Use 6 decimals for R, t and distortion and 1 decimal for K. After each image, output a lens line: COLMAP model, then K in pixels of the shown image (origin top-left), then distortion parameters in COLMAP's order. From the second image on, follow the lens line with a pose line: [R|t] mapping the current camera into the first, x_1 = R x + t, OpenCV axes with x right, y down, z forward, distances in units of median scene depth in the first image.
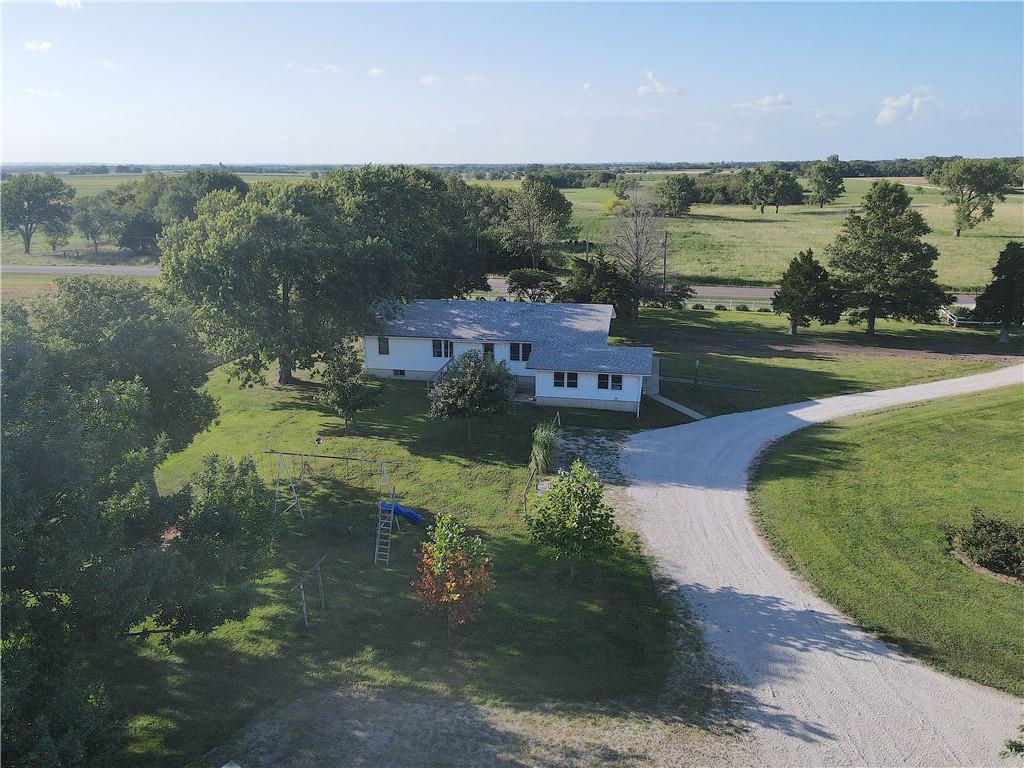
lens RADIAL K [[741.8, 0, 512.6], [0, 741.8, 384.8], [0, 0, 1]] dist [0.017177, 0.001284]
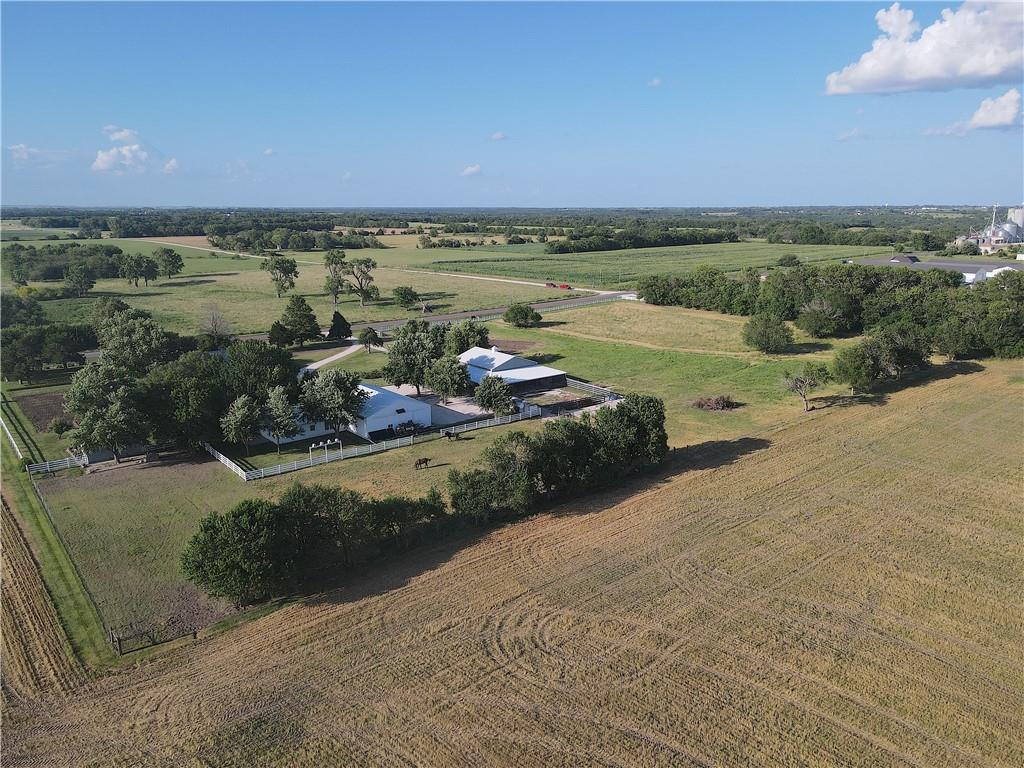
lens RADIAL K [[741.8, 0, 511.4], [0, 741.8, 384.2], [0, 0, 1]] dist [0.017177, 0.001284]
pose [[0.612014, -0.176935, 0.770800, -1.247650], [0.219497, 0.974363, 0.049381, 0.105215], [-0.759776, 0.138967, 0.635161, -1.391043]]
